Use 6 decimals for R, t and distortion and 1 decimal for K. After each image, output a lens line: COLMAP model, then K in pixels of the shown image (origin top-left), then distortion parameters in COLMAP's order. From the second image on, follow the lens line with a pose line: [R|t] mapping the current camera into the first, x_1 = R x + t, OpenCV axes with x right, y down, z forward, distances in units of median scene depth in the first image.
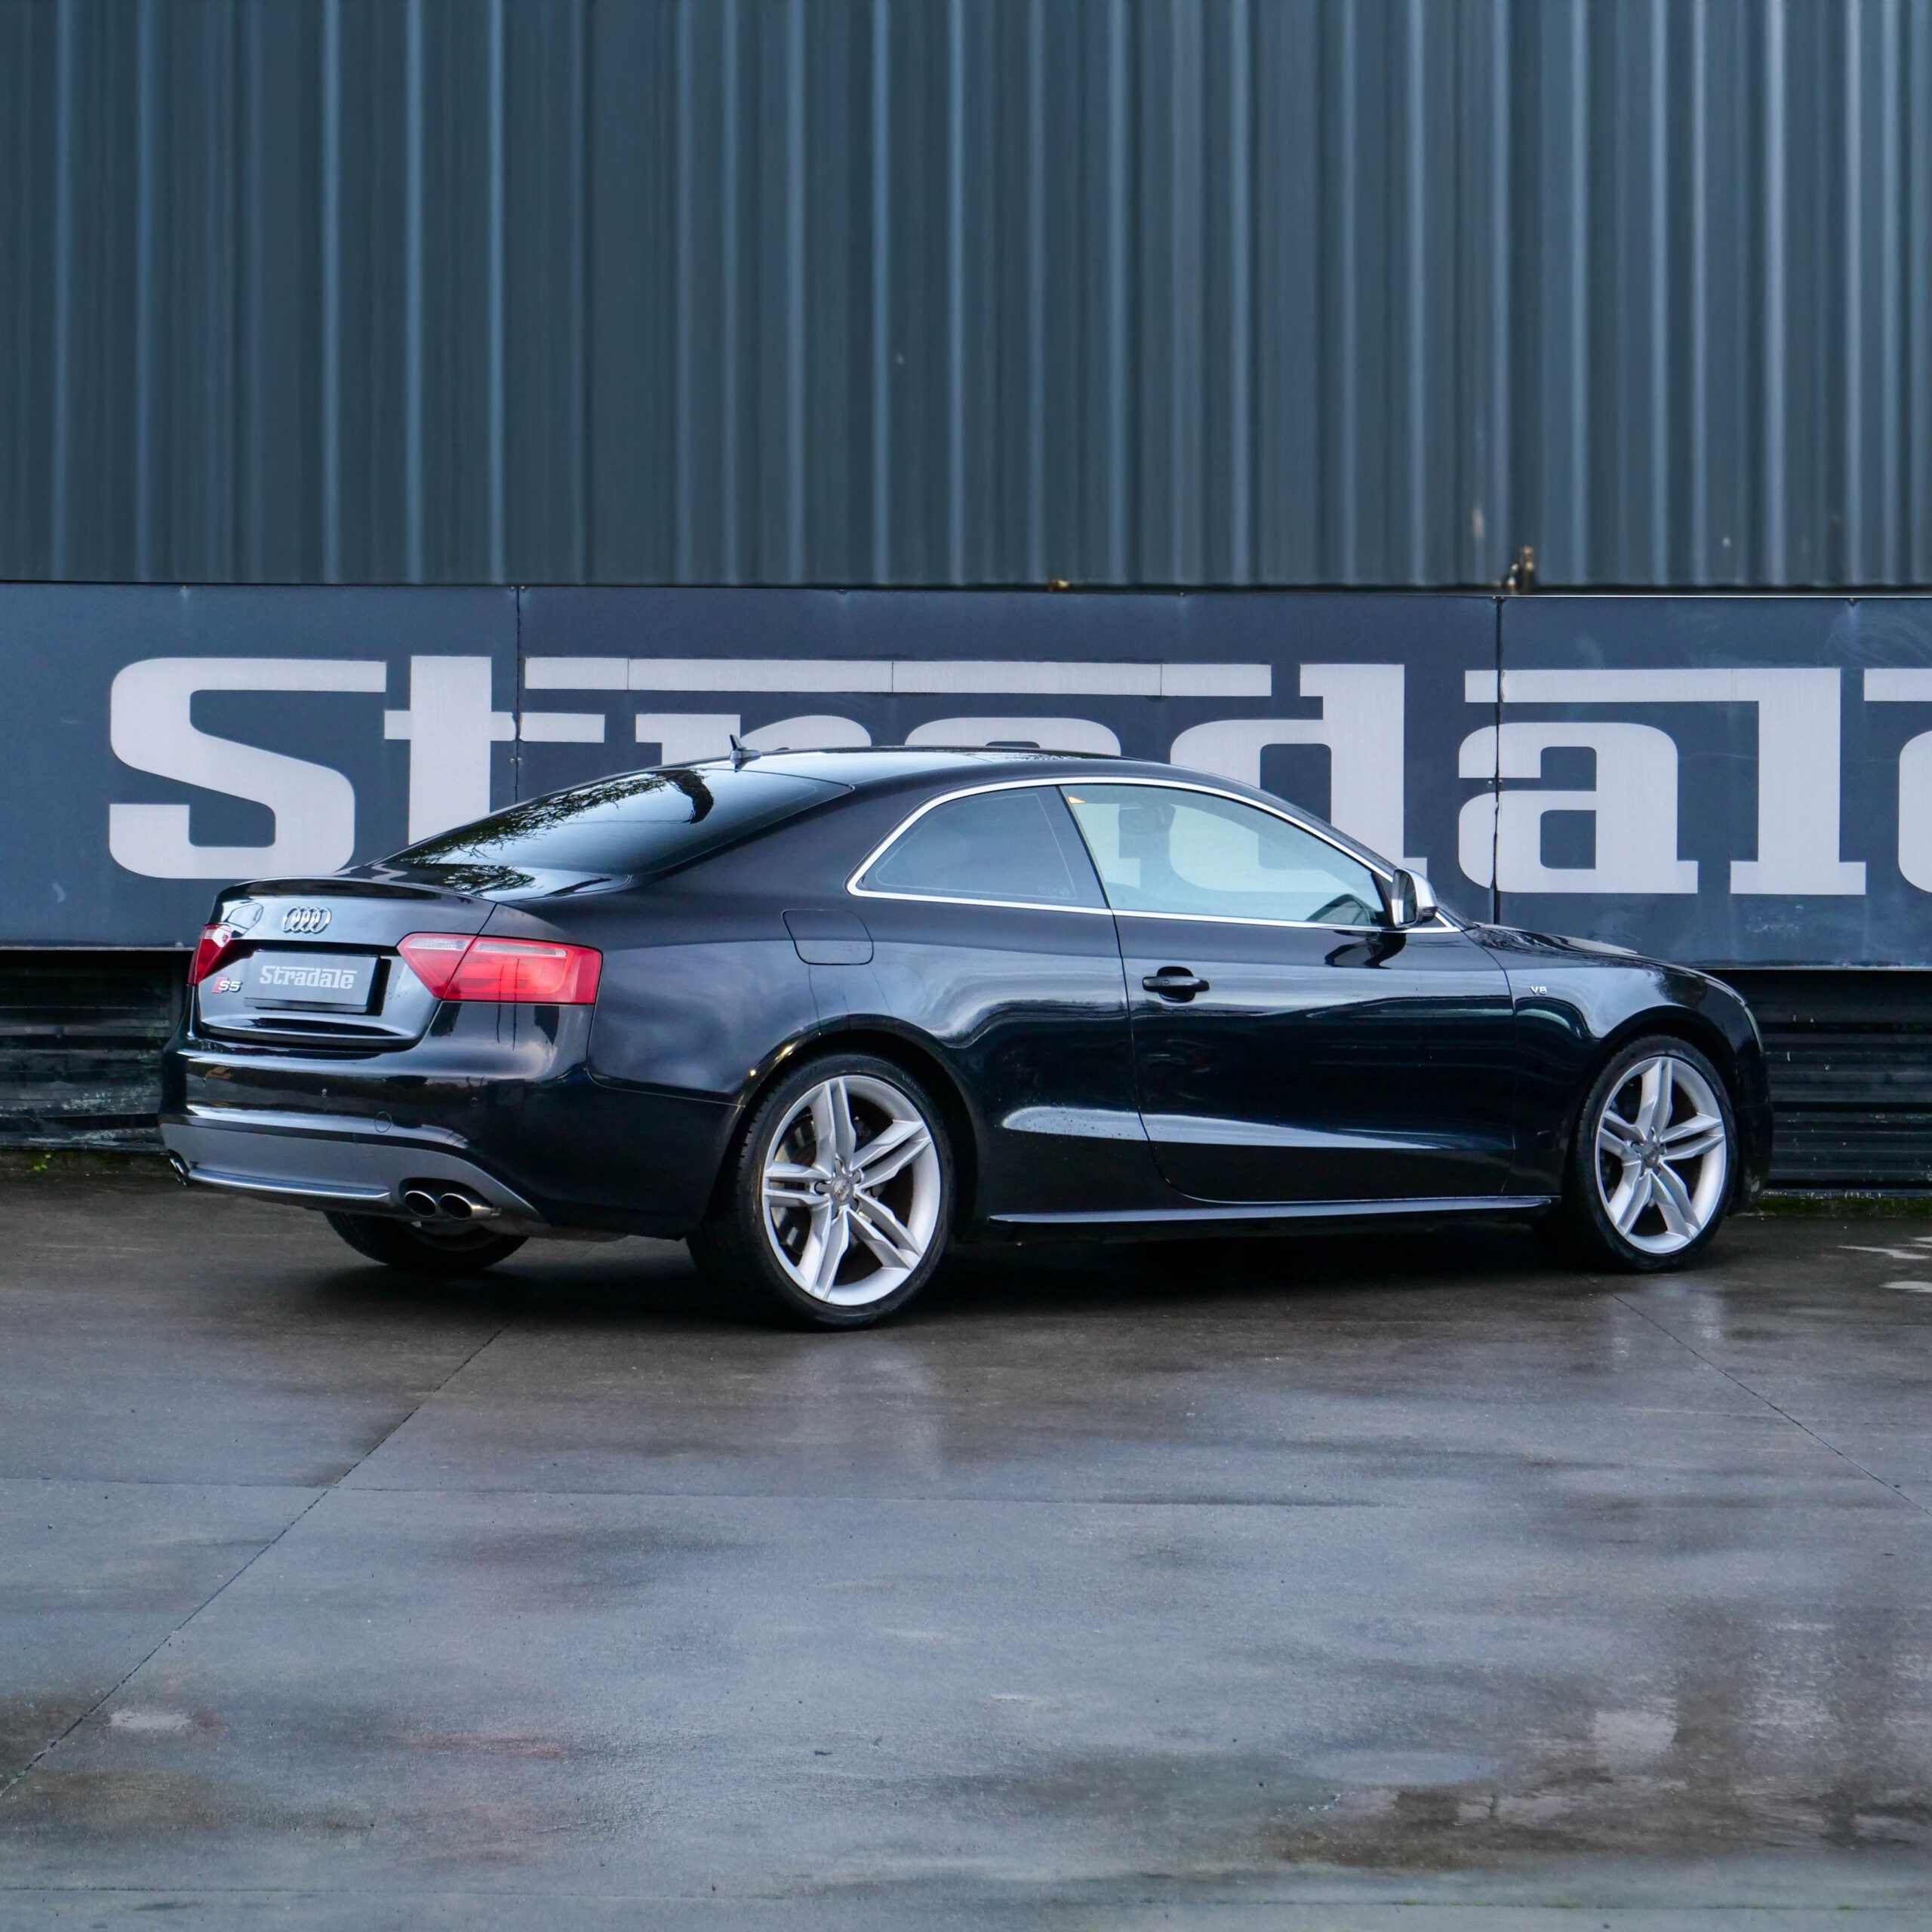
lens RADIAL K [[4649.6, 0, 924.0], [0, 4649.6, 966.9], [0, 0, 1]] dist [-0.013982, 0.099864]
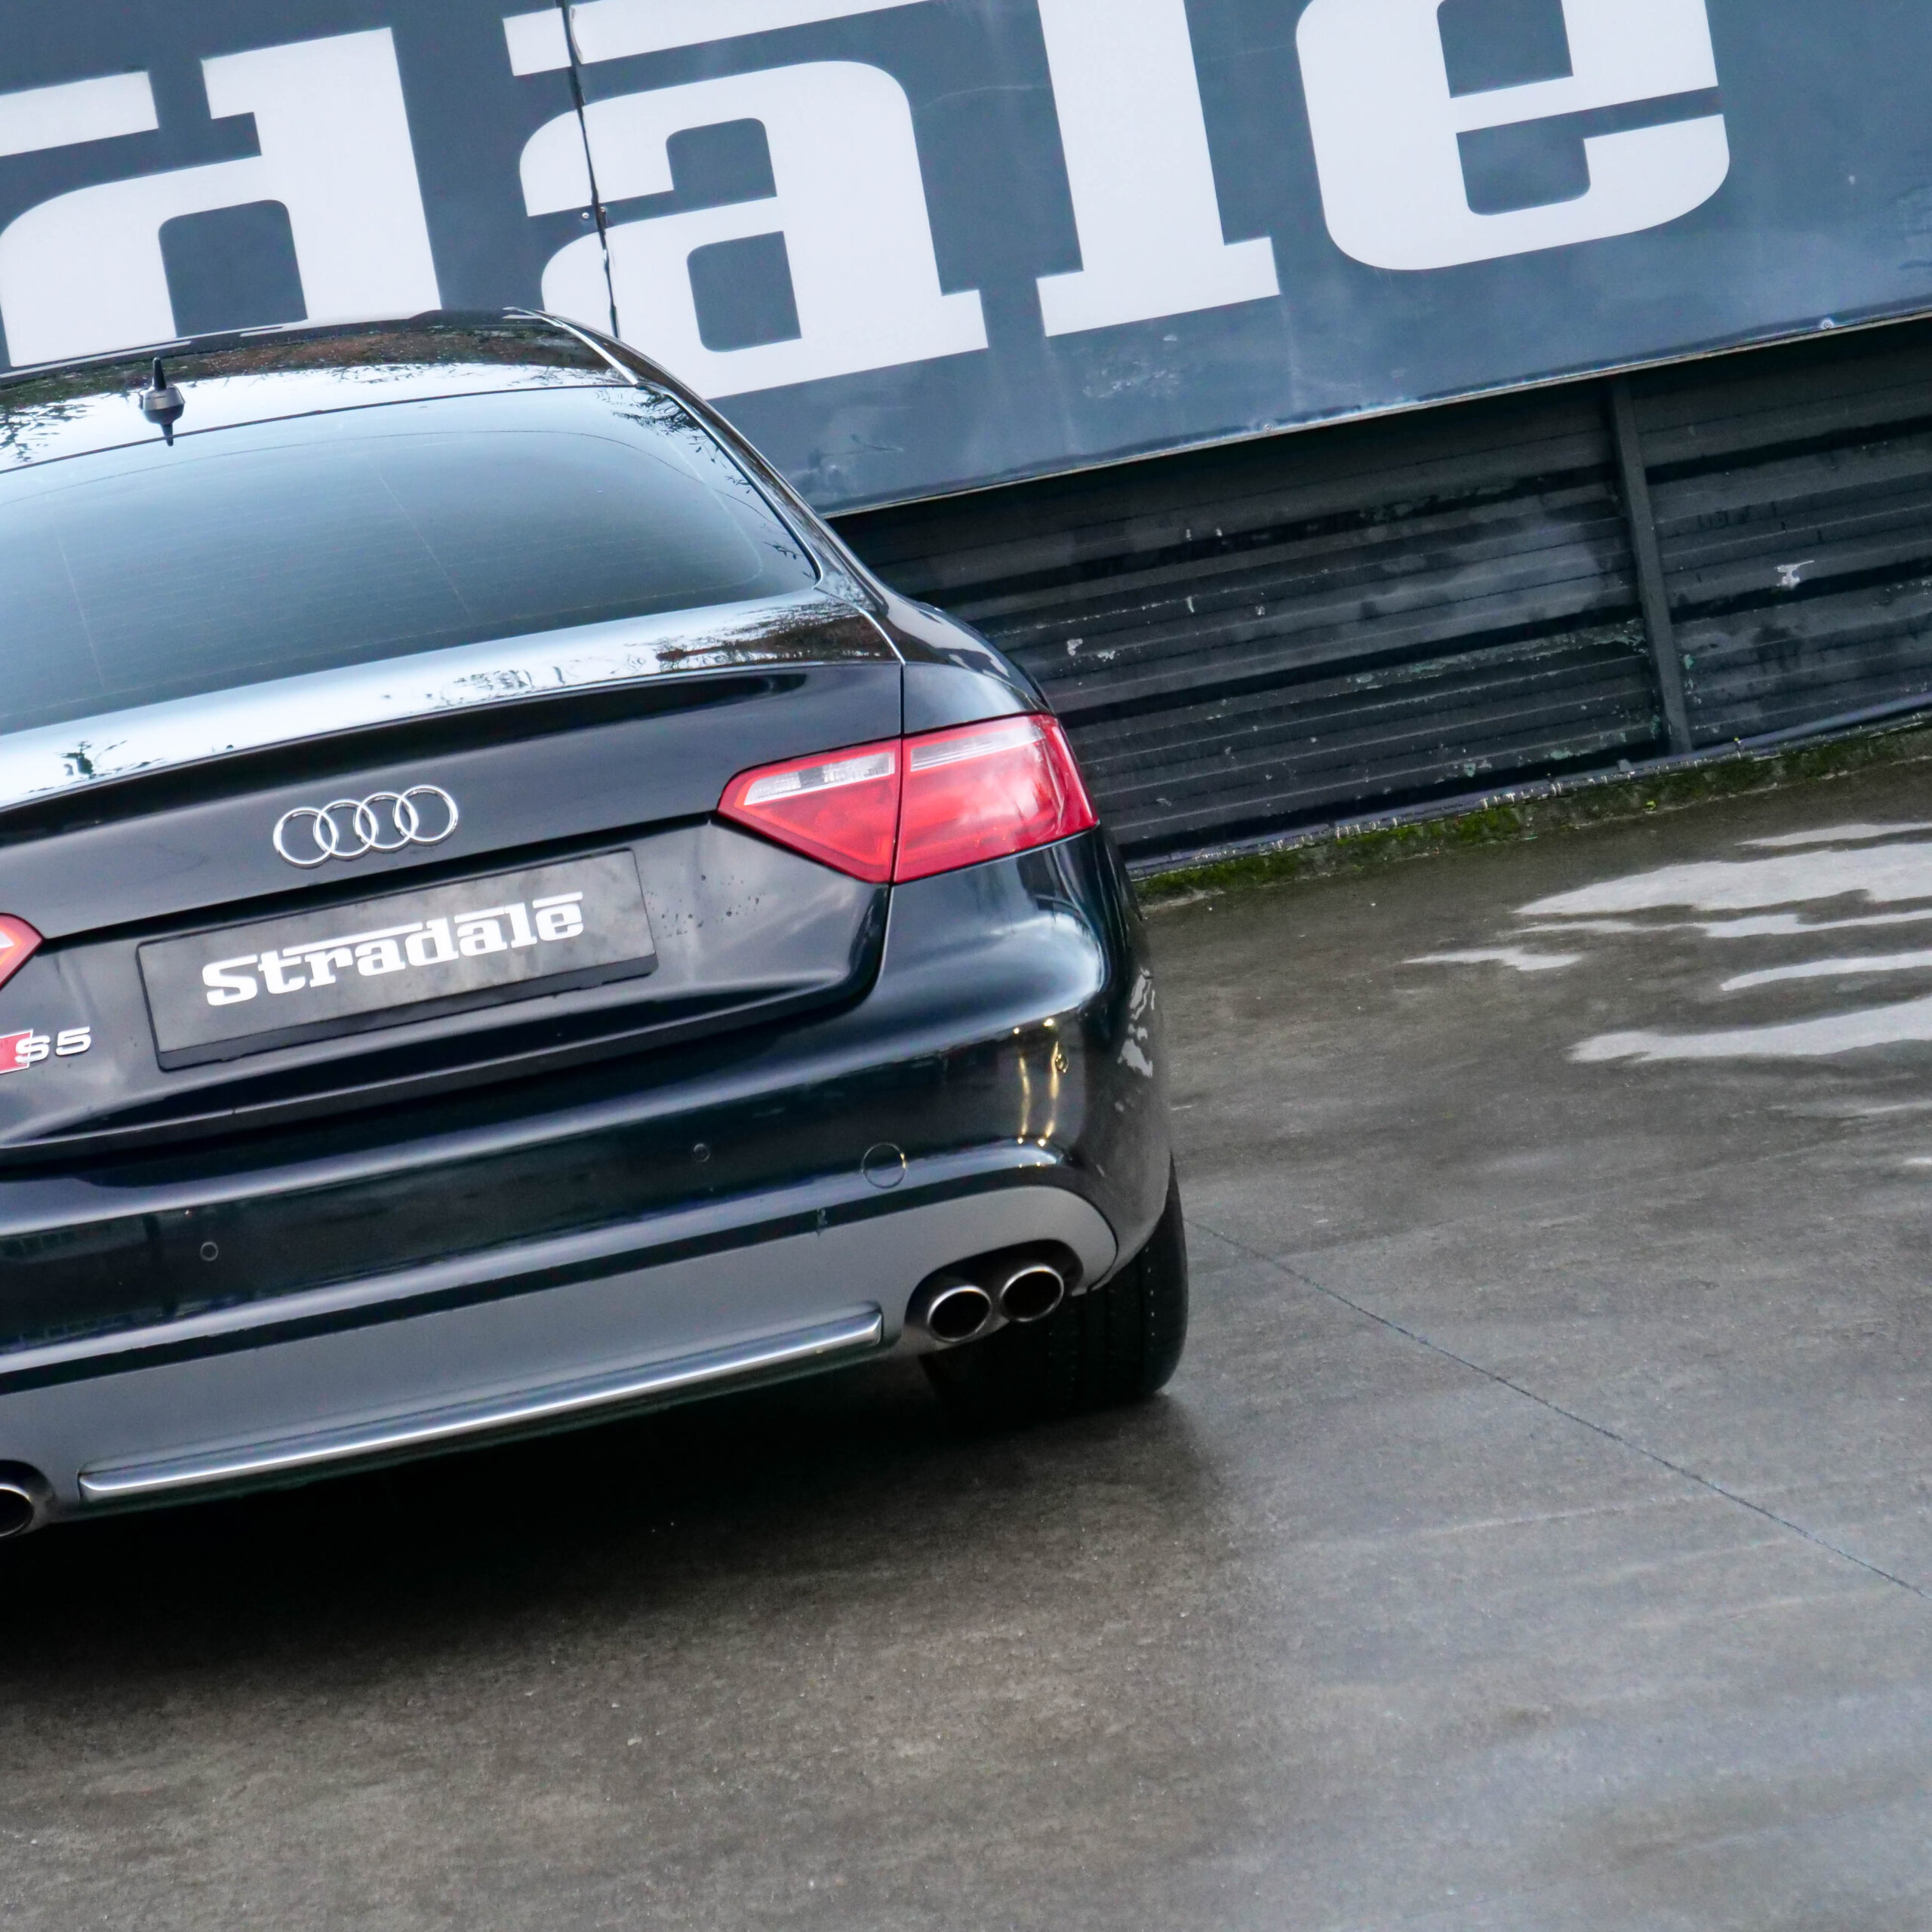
lens RADIAL K [[7801.8, 0, 967.8], [0, 7801.8, 824.0], [0, 0, 1]] dist [-0.003266, -0.655521]
pose [[0.956376, -0.194919, 0.217605, -0.056933], [0.177936, 0.979418, 0.095281, -0.059287], [-0.231698, -0.052405, 0.971375, 0.126867]]
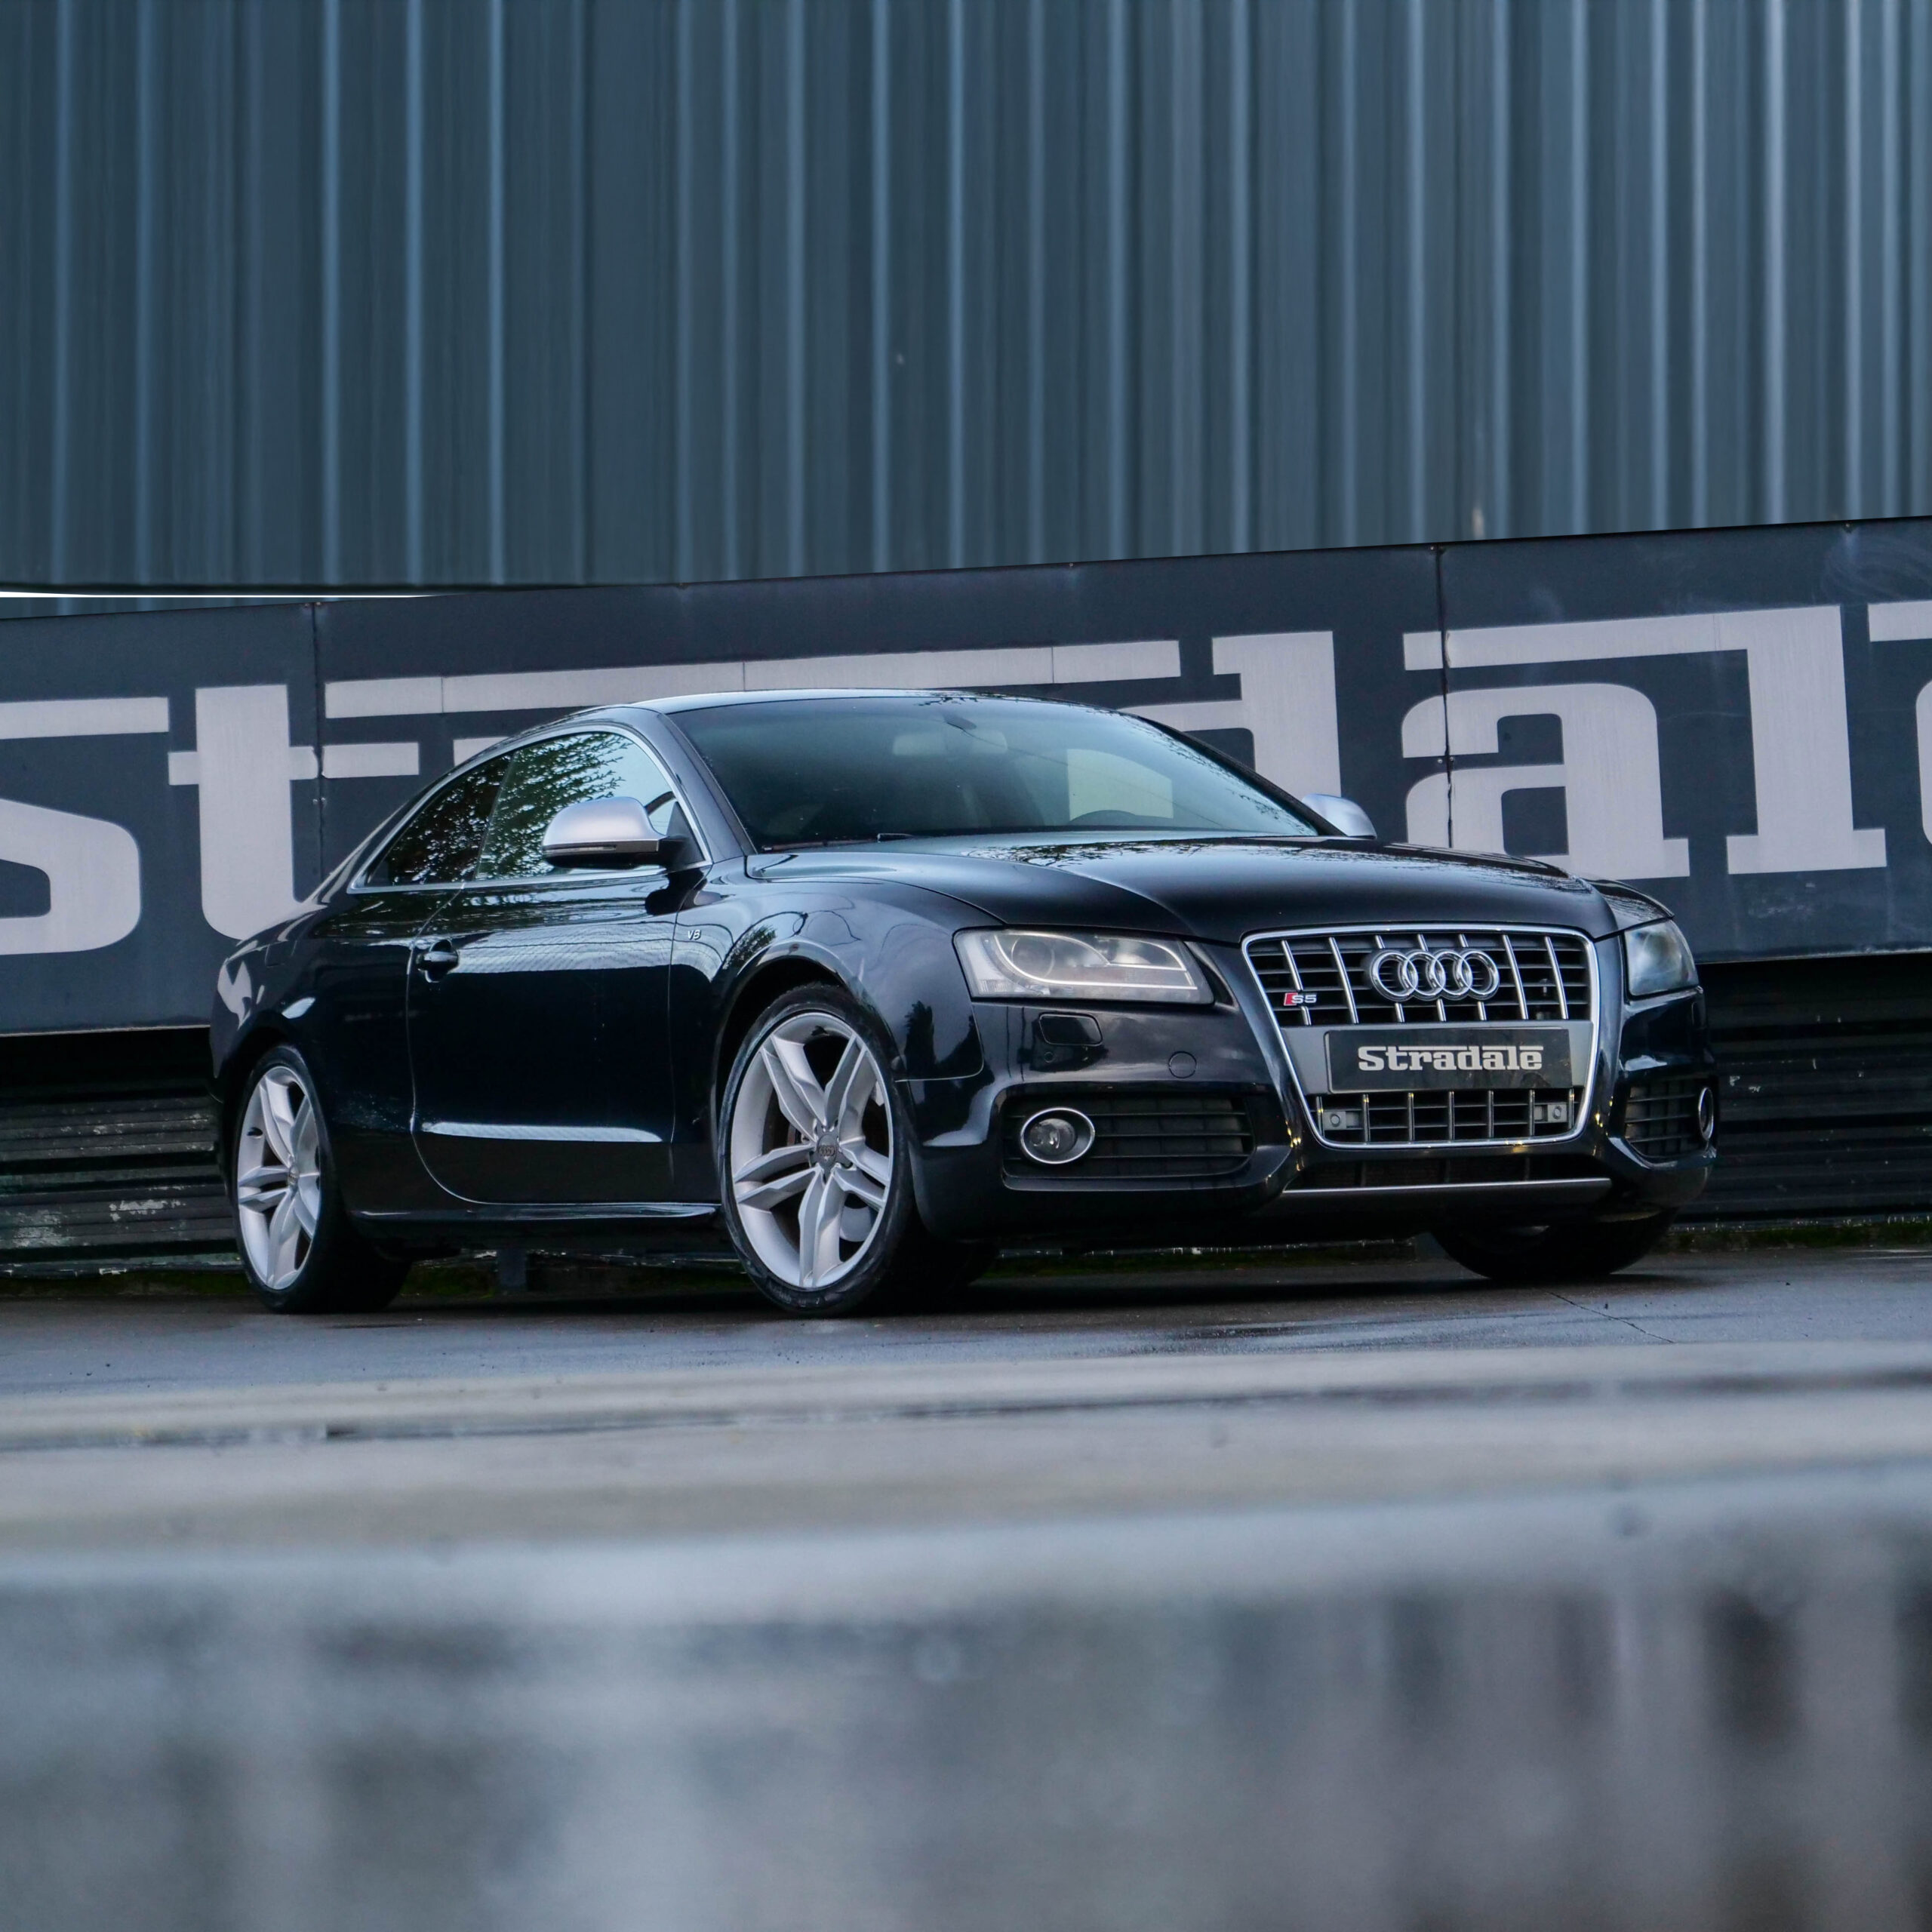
lens RADIAL K [[5680.8, 0, 893.2], [0, 5680.8, 934.4], [0, 0, 1]] dist [0.030679, -0.655038]
pose [[0.996793, -0.054945, -0.058174, 0.097432], [0.050674, 0.996080, -0.072498, 0.077011], [0.061930, 0.069317, 0.995671, -0.063685]]
